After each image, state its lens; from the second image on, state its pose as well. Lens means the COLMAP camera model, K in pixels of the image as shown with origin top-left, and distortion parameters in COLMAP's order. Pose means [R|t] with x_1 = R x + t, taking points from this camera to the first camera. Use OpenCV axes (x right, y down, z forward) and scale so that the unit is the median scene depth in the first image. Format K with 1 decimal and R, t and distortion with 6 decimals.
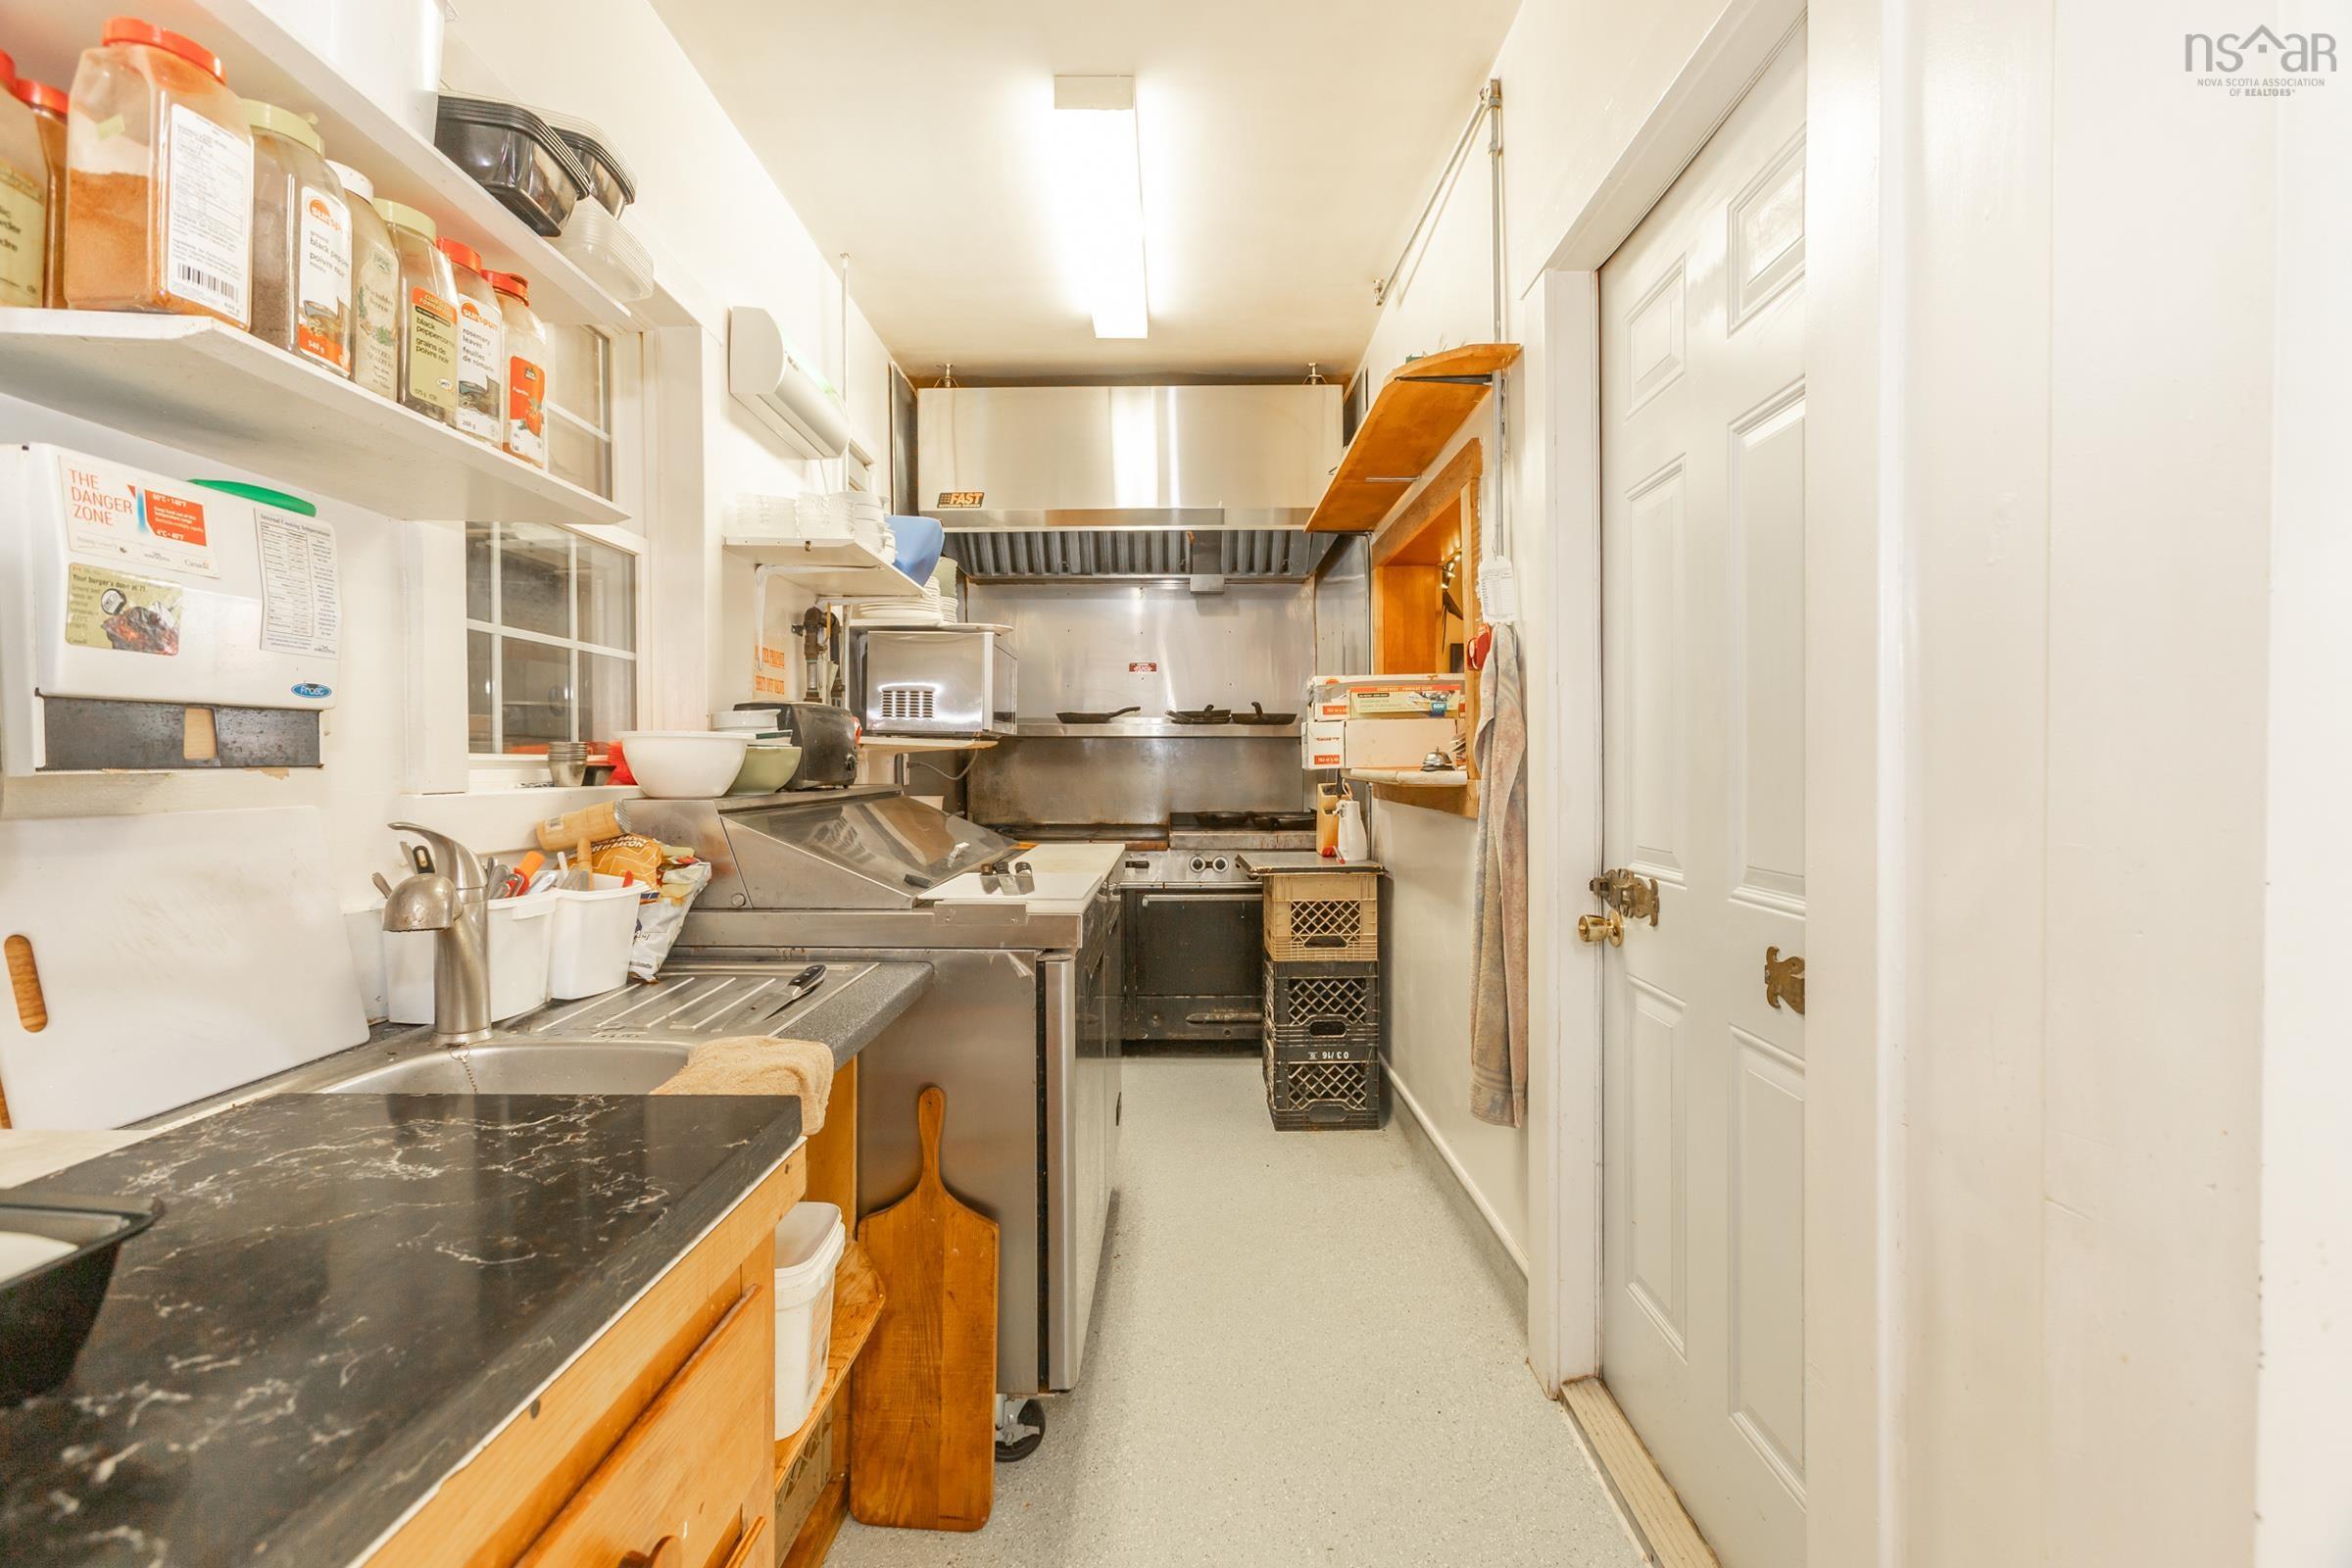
lens RADIAL K [[1051.4, 0, 1172.8], [0, 1051.4, 776.0], [0, 0, 1]] dist [-0.001931, 0.002782]
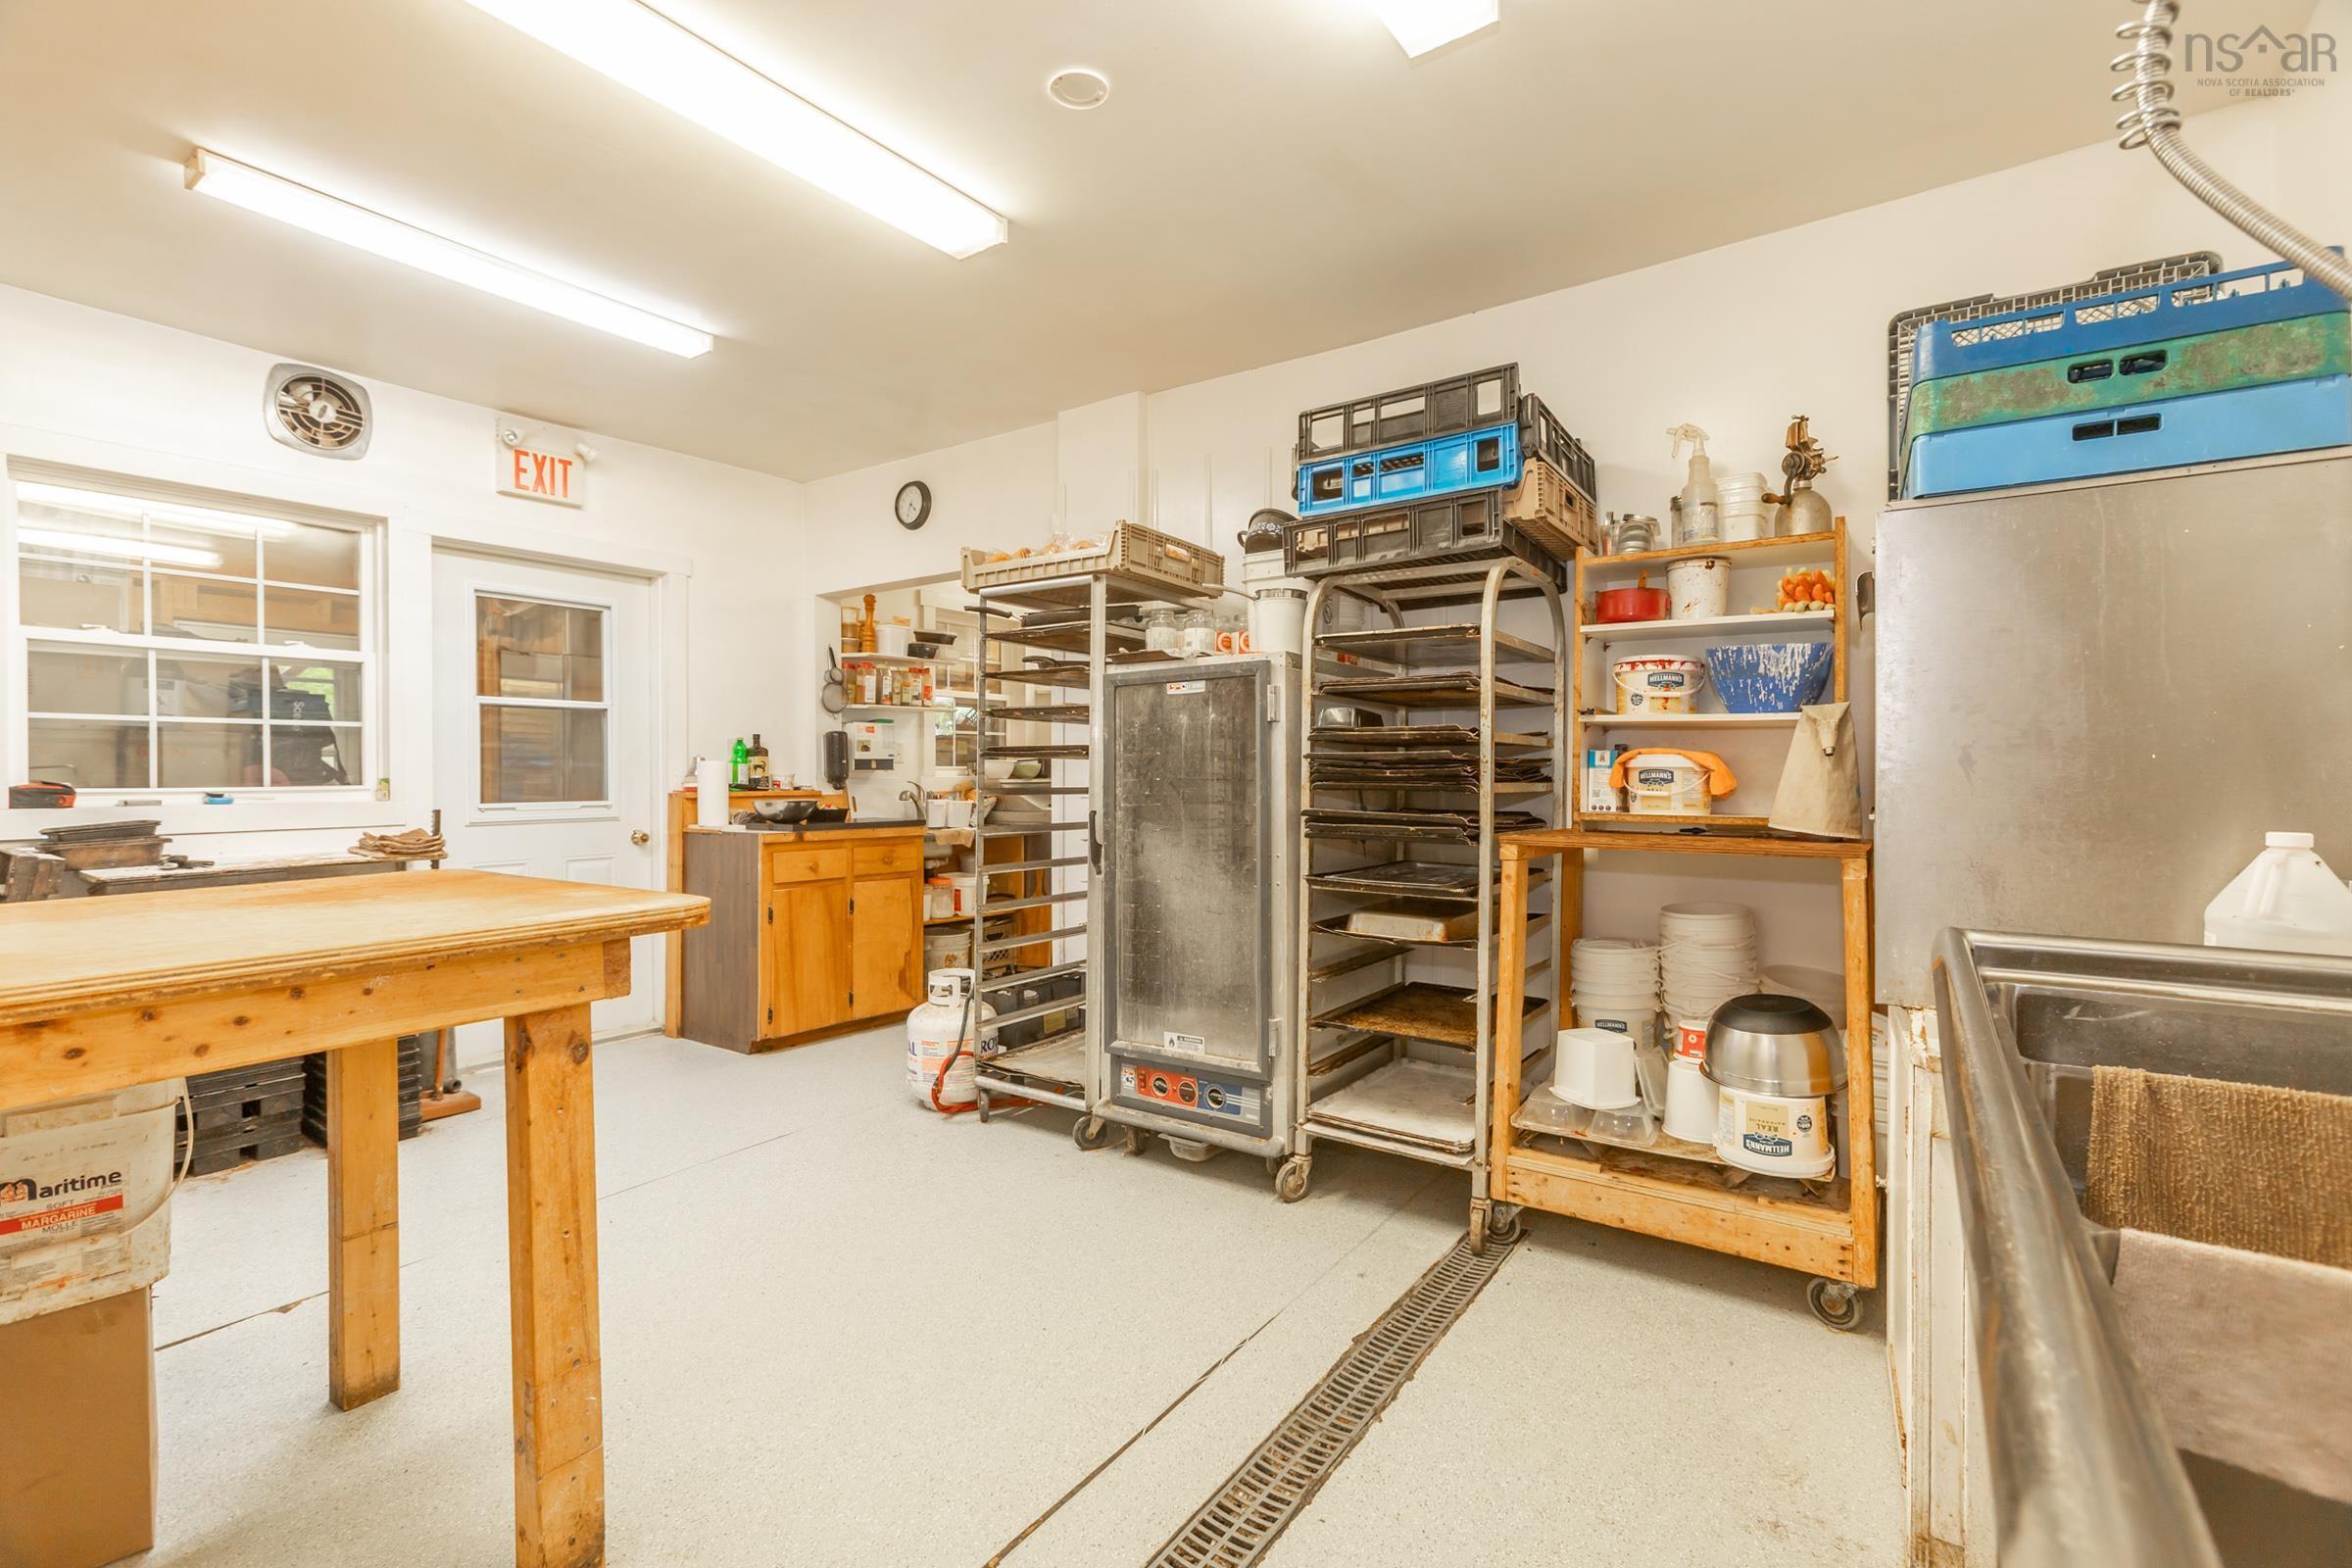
lens RADIAL K [[1051.4, 0, 1168.5], [0, 1051.4, 777.4], [0, 0, 1]] dist [-0.001931, 0.002782]
pose [[0.826669, 0.003914, -0.562674, 2.985874], [-0.002706, 0.999992, 0.002980, 0.010534], [0.562681, -0.000941, 0.826673, -2.343484]]
